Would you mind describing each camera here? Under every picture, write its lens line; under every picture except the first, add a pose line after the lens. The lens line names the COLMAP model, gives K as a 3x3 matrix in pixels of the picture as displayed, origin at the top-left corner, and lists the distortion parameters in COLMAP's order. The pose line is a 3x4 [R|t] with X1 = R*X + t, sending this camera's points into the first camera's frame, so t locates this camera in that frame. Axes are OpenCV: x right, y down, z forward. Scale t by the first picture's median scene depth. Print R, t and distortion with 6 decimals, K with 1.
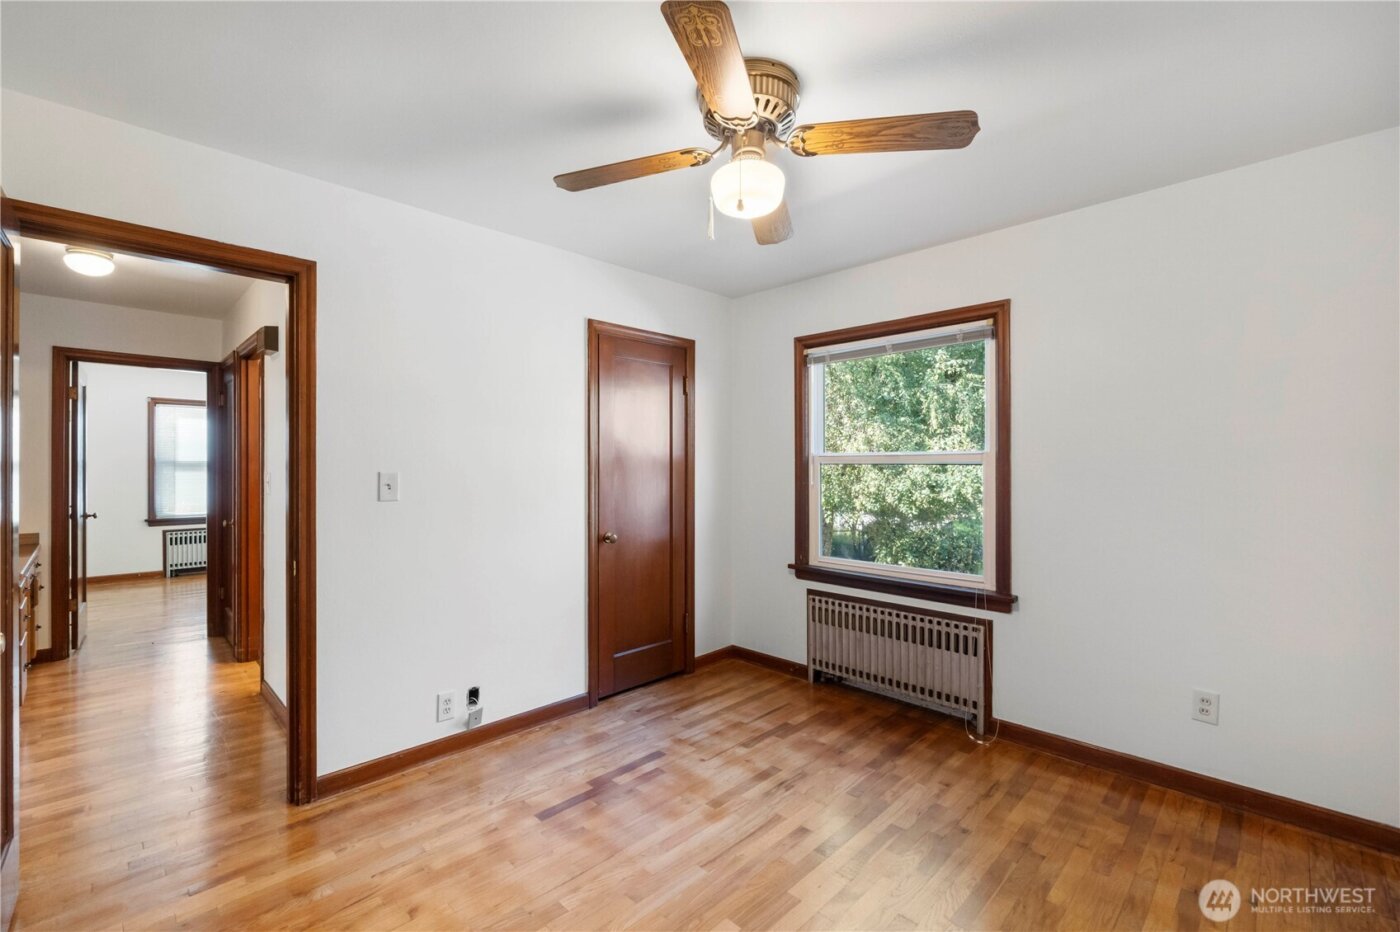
lens RADIAL K [[597.1, 0, 697.3], [0, 597.1, 465.5], [0, 0, 1]] dist [-0.003830, -0.000652]
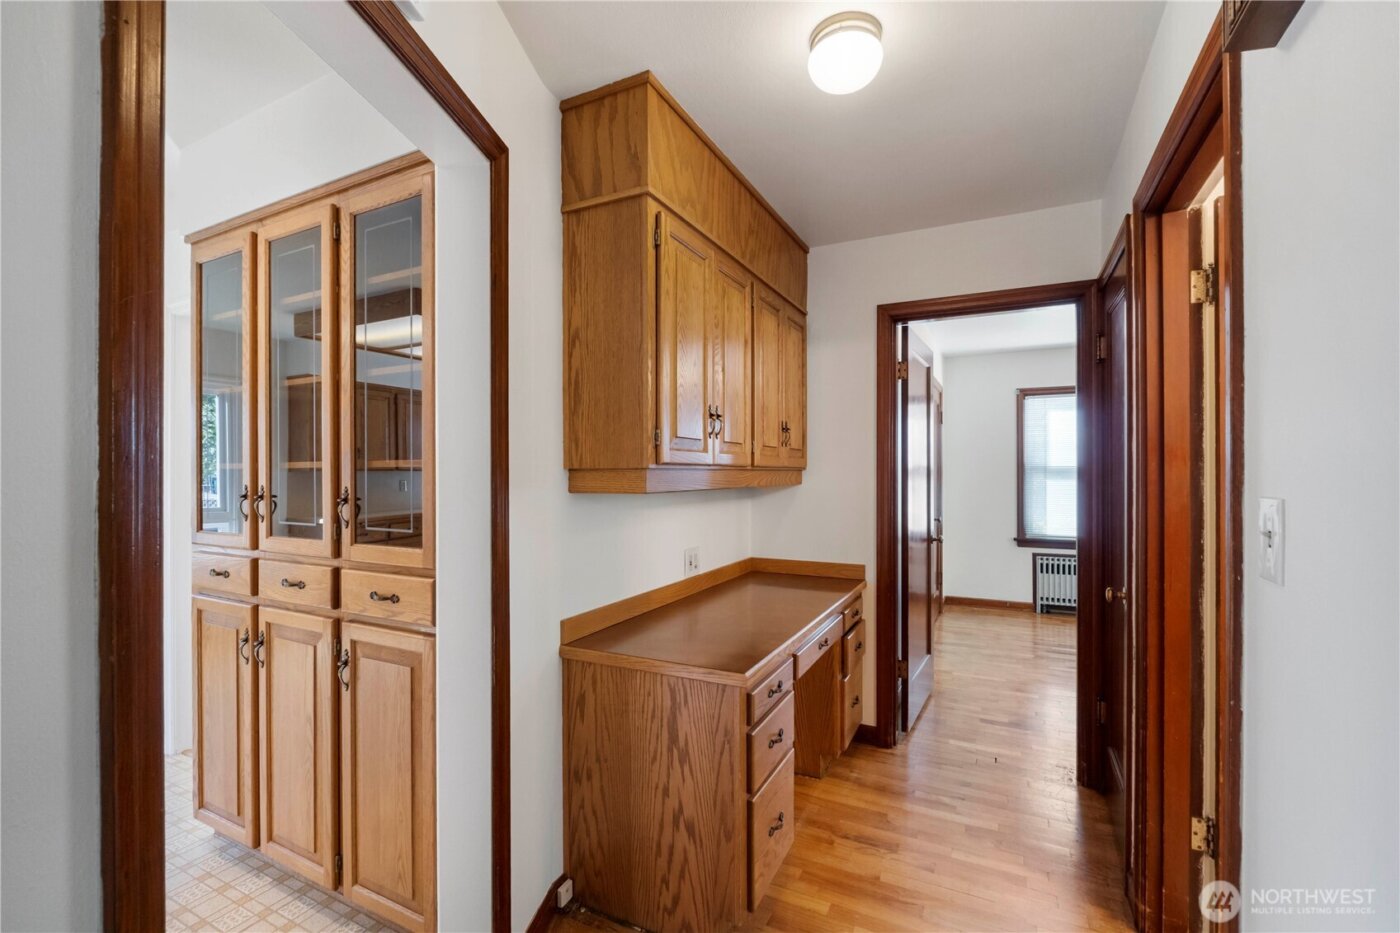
lens RADIAL K [[603.4, 0, 694.4], [0, 603.4, 475.4], [0, 0, 1]] dist [-0.003960, -0.000444]
pose [[0.297492, 0.001149, -0.954724, -0.262698], [0.004321, 0.999987, 0.002550, 0.000606], [0.954715, -0.004883, 0.297483, 0.328526]]
